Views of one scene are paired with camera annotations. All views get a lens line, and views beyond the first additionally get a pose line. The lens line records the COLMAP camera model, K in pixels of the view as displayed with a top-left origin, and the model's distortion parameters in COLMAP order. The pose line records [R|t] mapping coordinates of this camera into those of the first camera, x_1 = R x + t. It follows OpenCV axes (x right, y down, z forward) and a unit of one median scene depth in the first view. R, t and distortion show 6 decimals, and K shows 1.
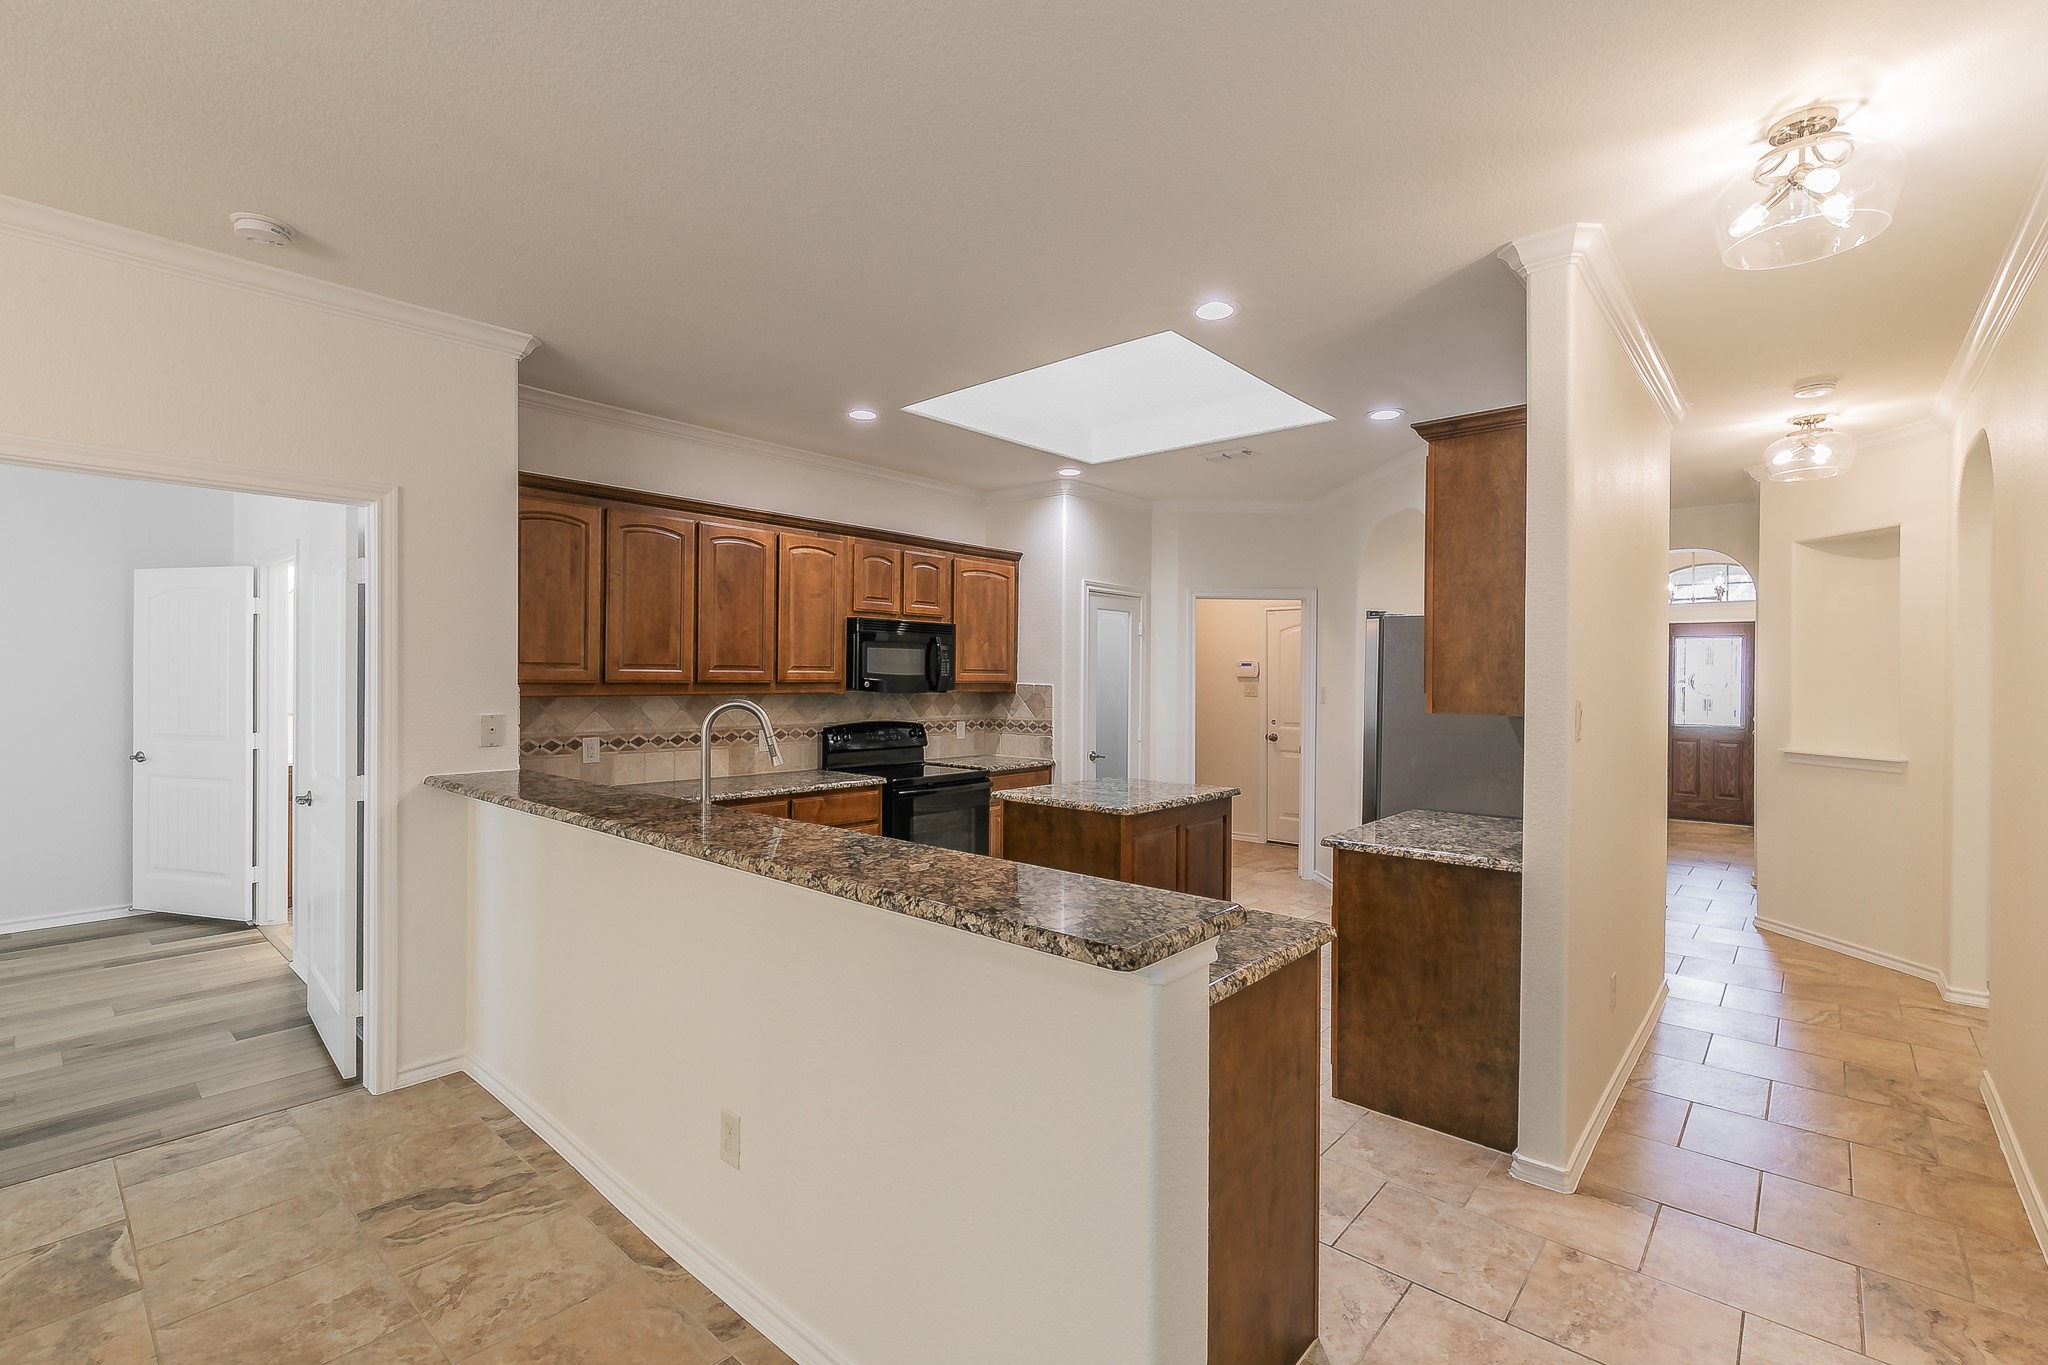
lens RADIAL K [[891.9, 0, 1019.9], [0, 891.9, 680.4], [0, 0, 1]] dist [0.002822, -0.000436]
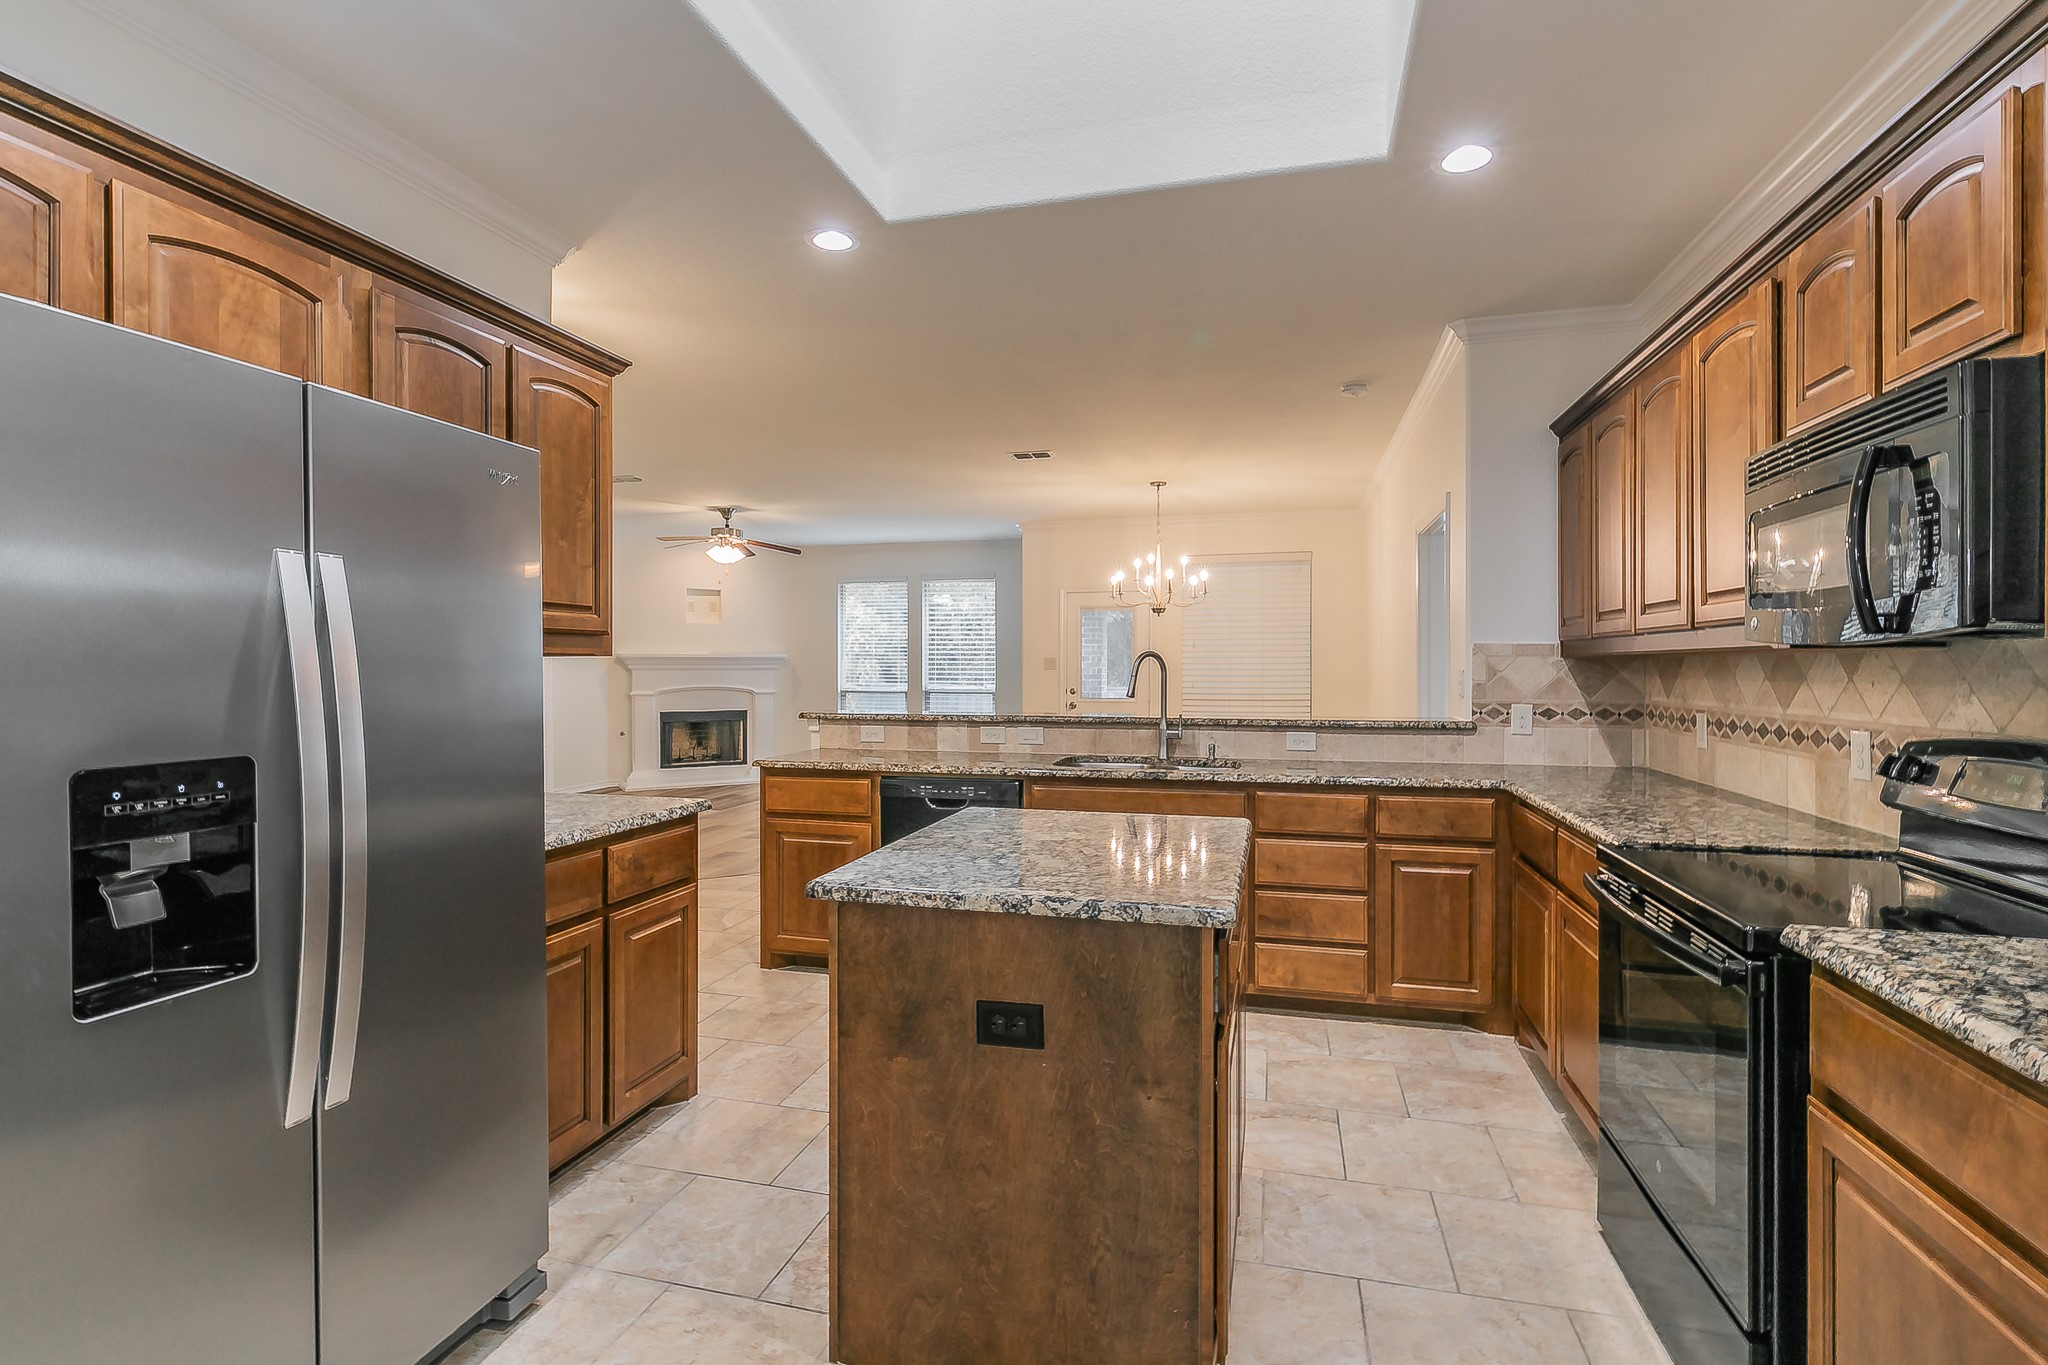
lens RADIAL K [[960.3, 0, 1020.6], [0, 960.3, 669.8], [0, 0, 1]] dist [-0.001683, 0.000196]
pose [[-0.891003, -0.005576, -0.453962, 0.411342], [-0.008458, 0.999955, 0.004318, 0.034617], [0.453918, 0.007687, -0.891010, 1.645315]]
